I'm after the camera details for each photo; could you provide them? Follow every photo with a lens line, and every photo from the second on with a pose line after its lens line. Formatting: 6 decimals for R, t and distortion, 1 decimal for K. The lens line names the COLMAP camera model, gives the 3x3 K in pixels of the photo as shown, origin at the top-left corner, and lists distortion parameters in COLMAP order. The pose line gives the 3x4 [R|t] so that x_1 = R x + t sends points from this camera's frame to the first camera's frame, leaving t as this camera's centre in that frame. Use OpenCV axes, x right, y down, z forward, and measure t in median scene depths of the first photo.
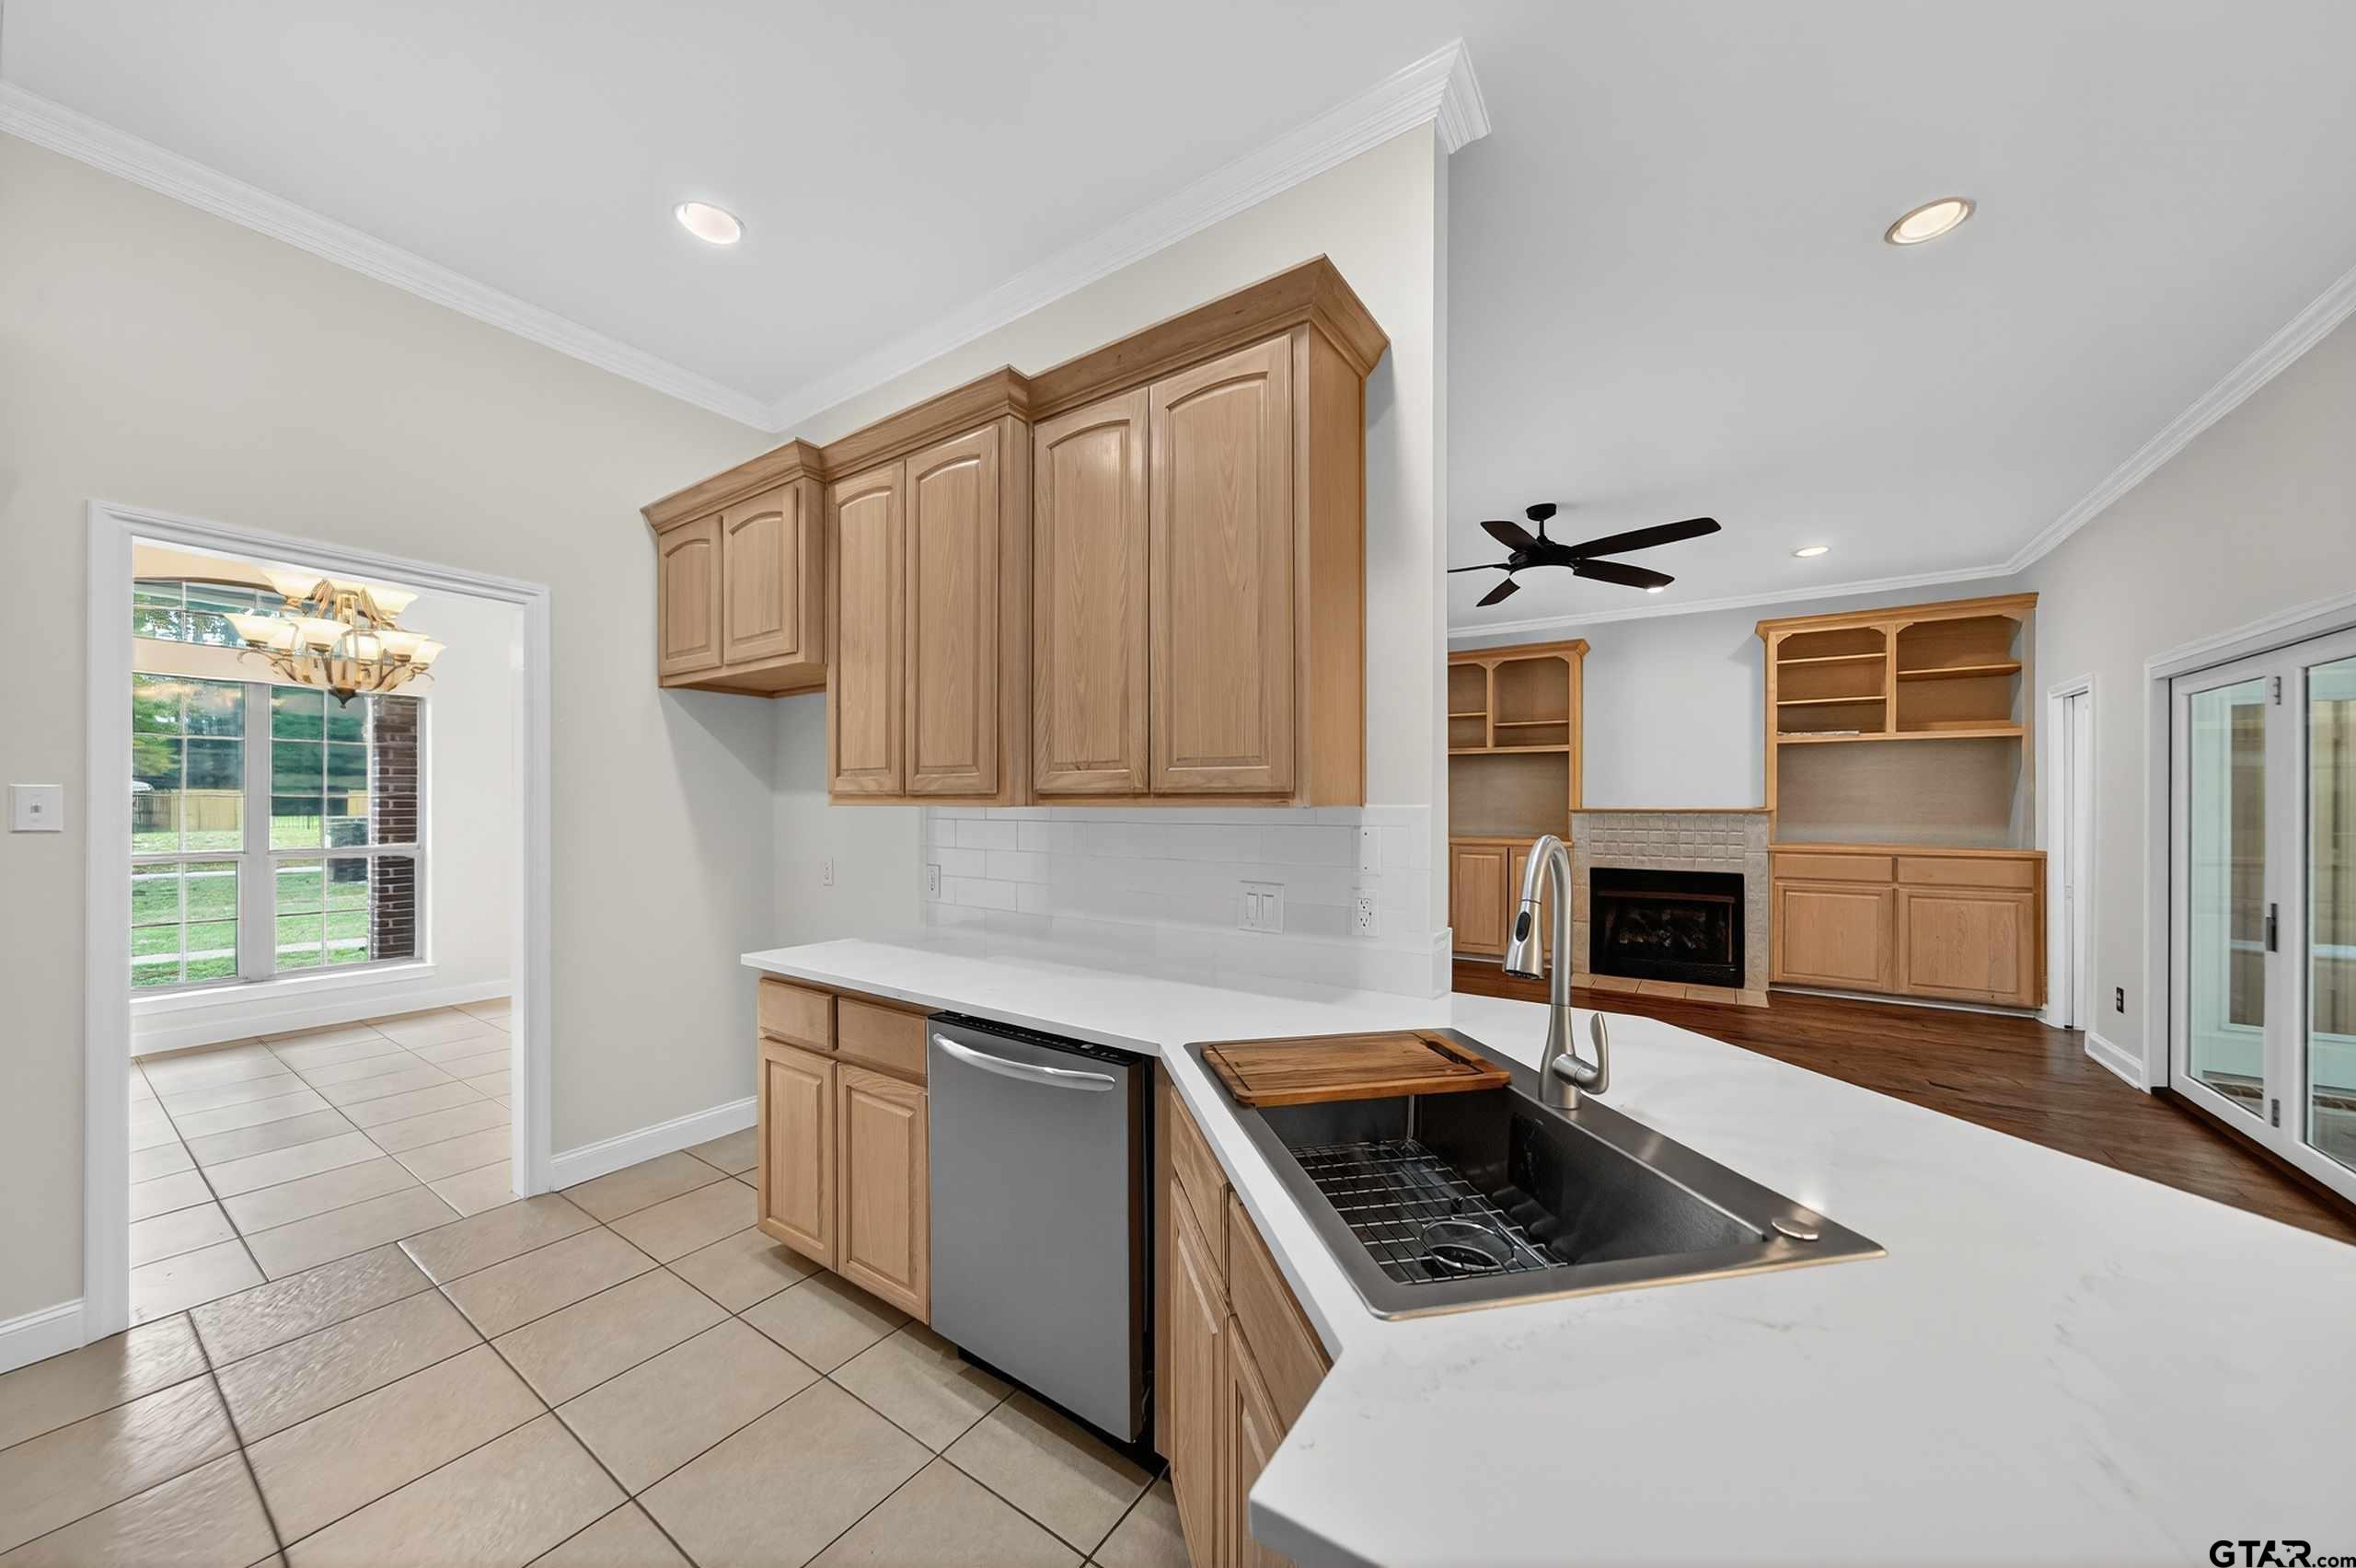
lens RADIAL K [[820.7, 0, 1165.3], [0, 820.7, 806.4], [0, 0, 1]] dist [0.001242, 0.000190]
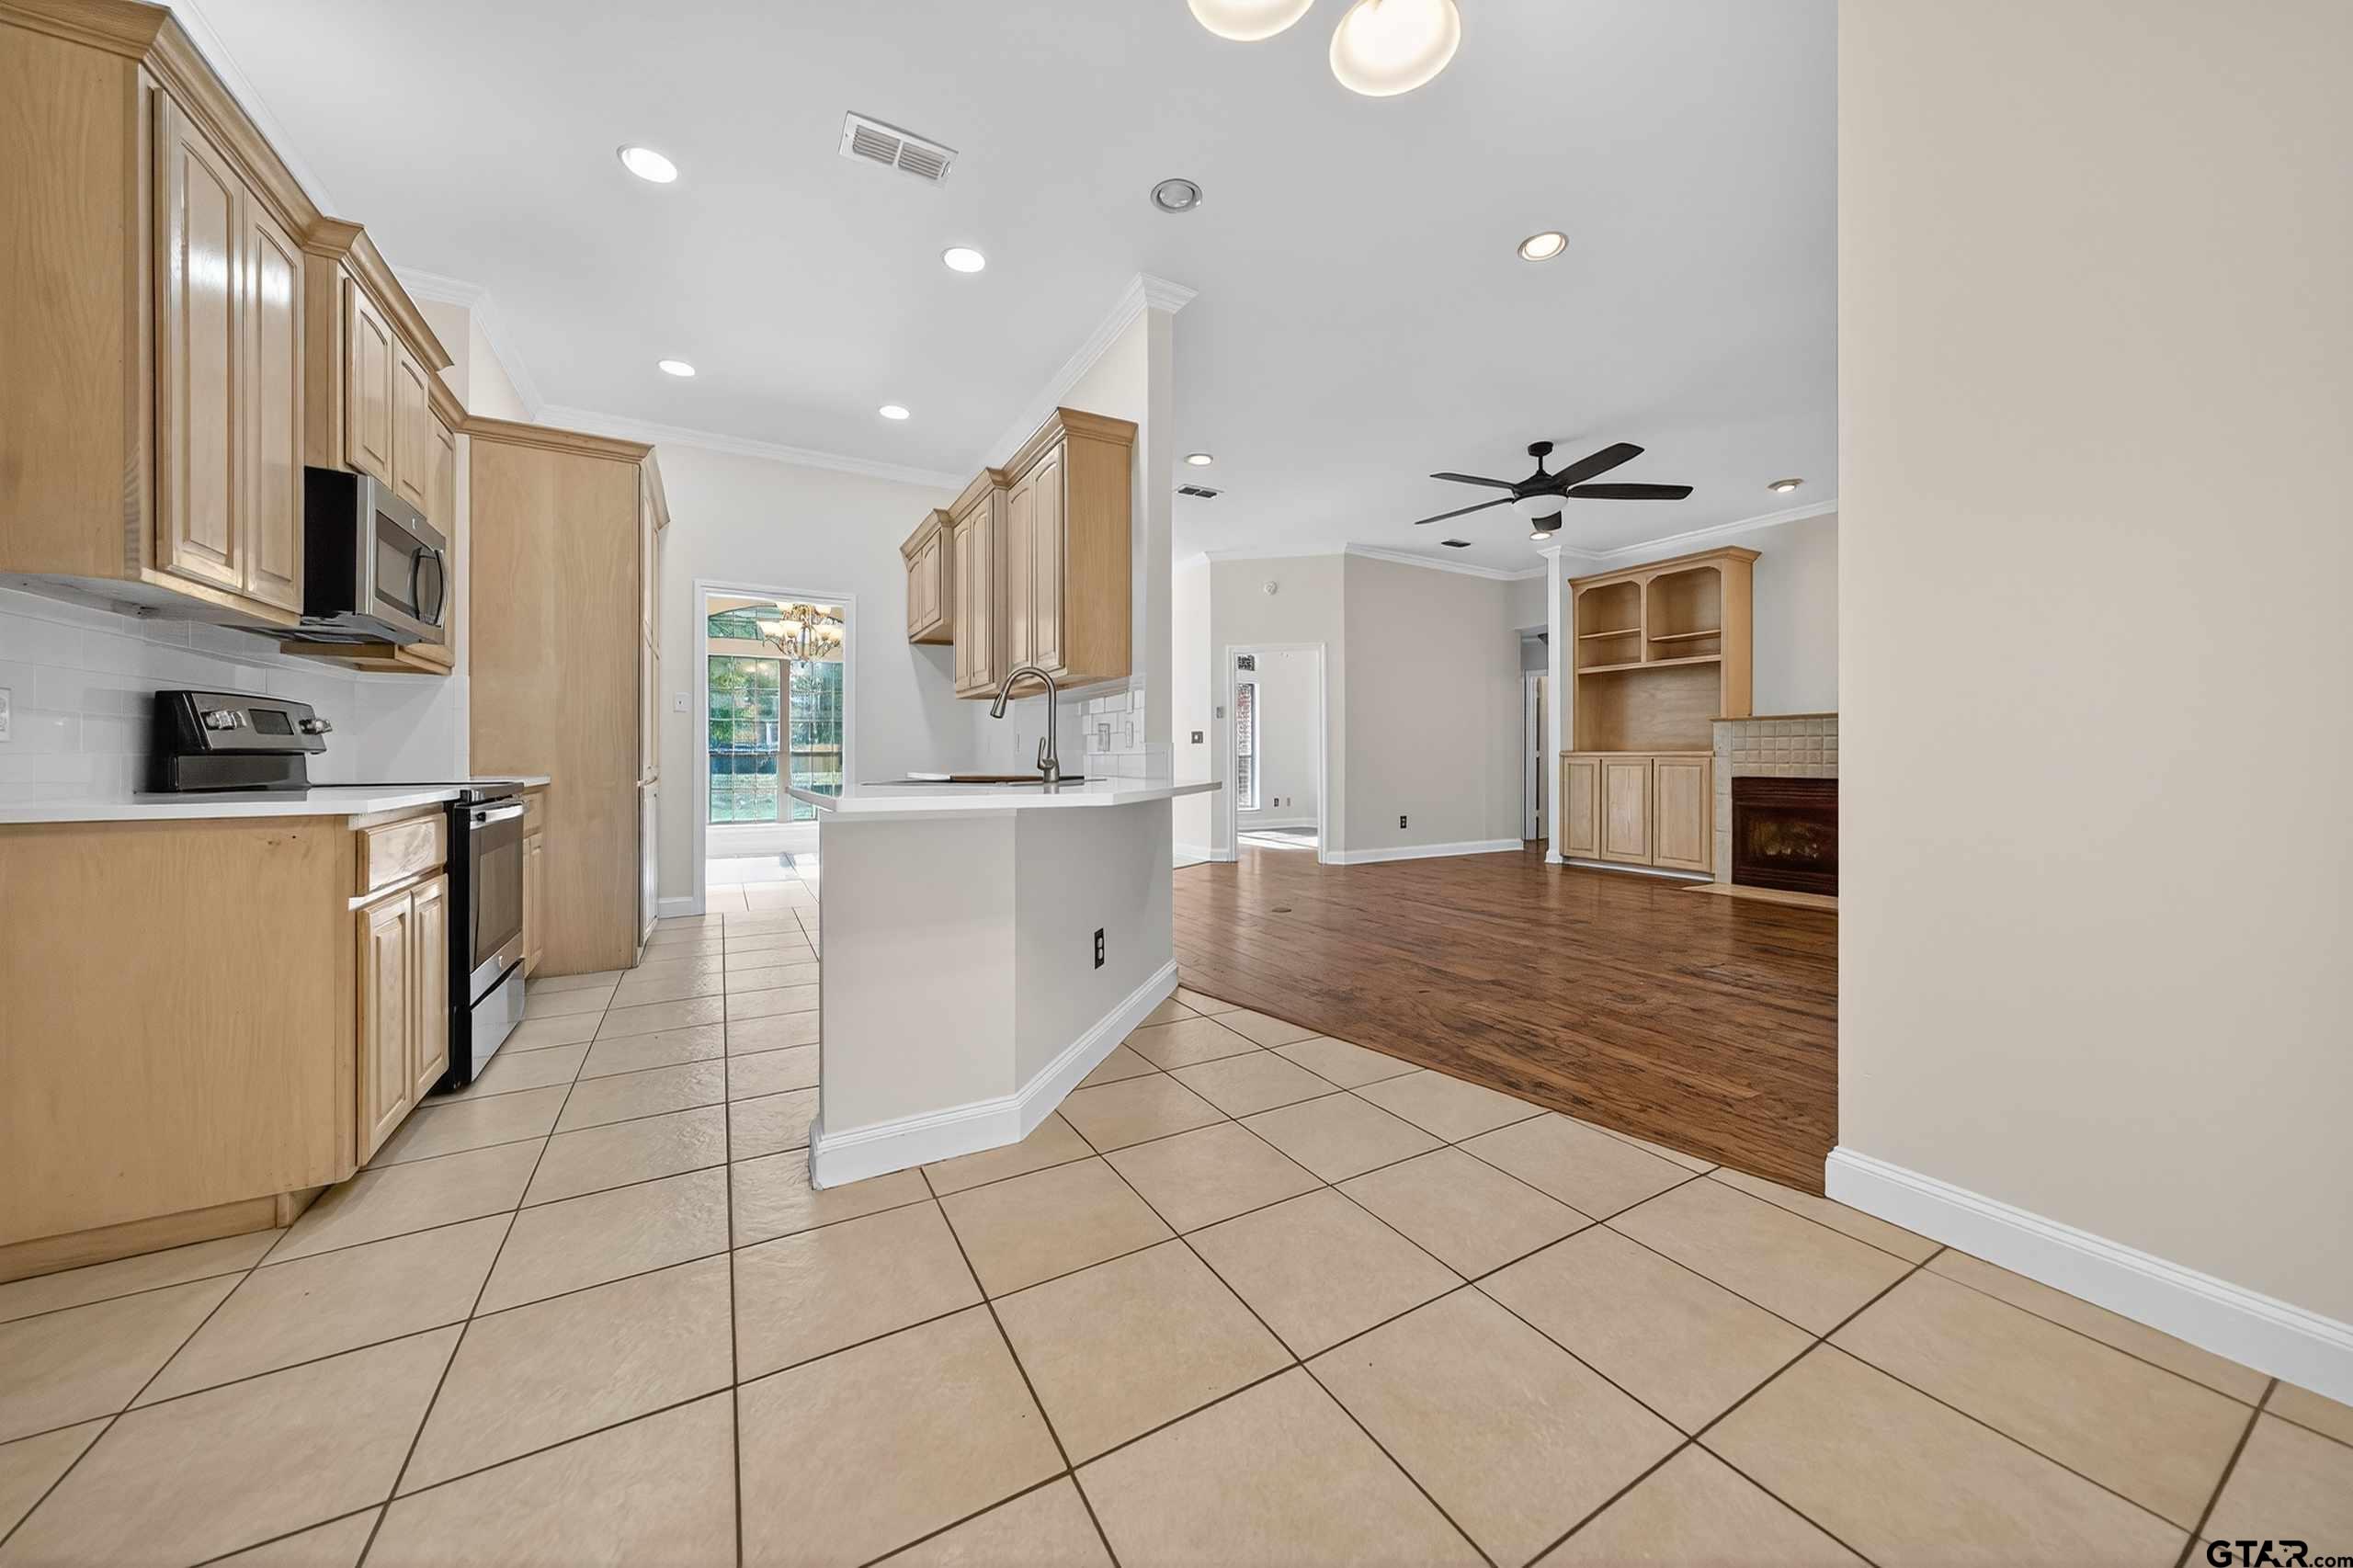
lens RADIAL K [[822.7, 0, 1169.8], [0, 822.7, 767.5], [0, 0, 1]] dist [0.000346, 0.000134]
pose [[0.899851, 0.002600, -0.436189, 0.847998], [0.000231, 0.999979, 0.006439, 0.142066], [0.436197, -0.005895, 0.899832, -0.475528]]
